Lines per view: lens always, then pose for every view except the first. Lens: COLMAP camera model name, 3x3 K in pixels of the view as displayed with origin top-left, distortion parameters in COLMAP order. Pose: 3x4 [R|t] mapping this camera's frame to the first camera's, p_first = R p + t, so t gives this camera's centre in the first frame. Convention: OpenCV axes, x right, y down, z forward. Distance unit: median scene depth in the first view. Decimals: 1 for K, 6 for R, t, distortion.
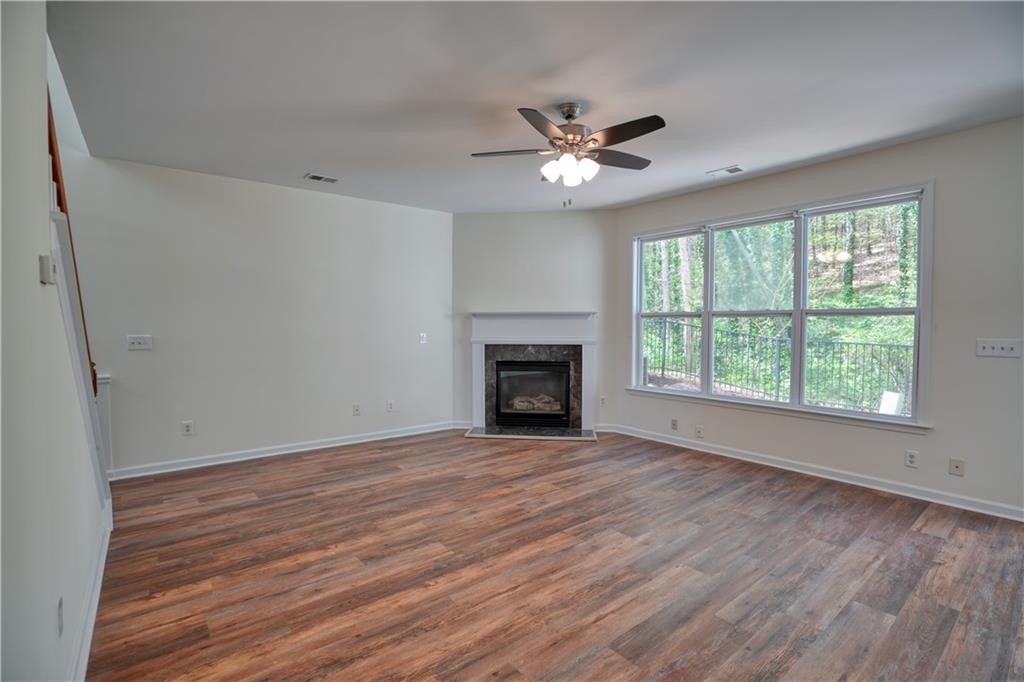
lens RADIAL K [[476.3, 0, 511.5], [0, 476.3, 337.4], [0, 0, 1]] dist [-0.067149, 0.024069]
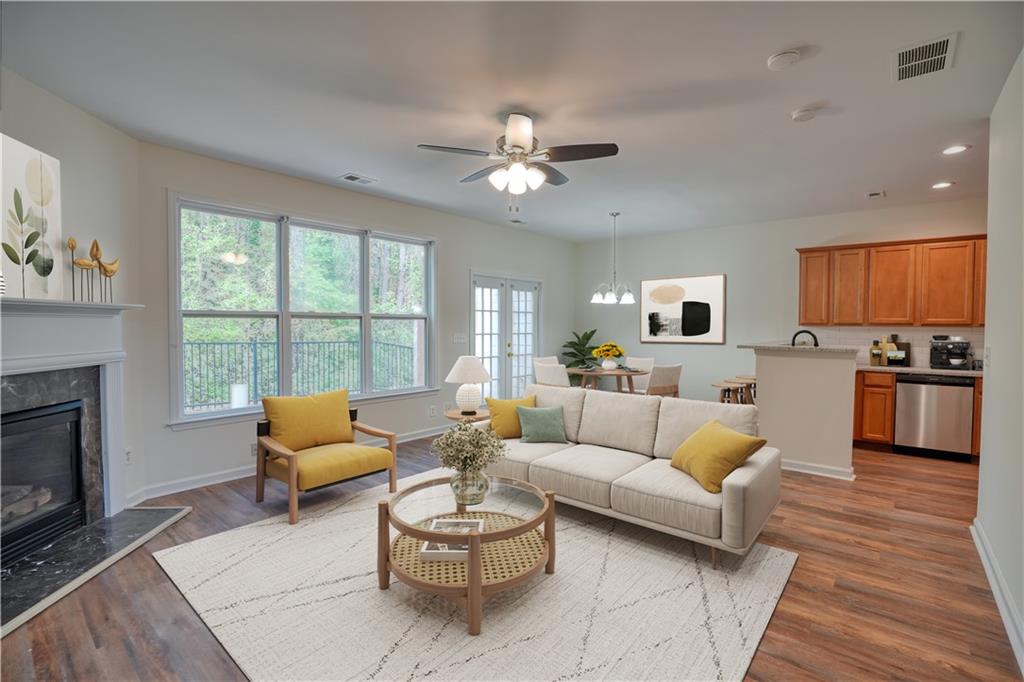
lens RADIAL K [[476.3, 0, 511.5], [0, 476.3, 337.4], [0, 0, 1]] dist [-0.067149, 0.024069]
pose [[-0.204666, -0.030101, 0.978369, -0.534618], [0.020406, 0.999179, 0.035010, -0.028332], [-0.978619, 0.027130, -0.203884, 0.743109]]
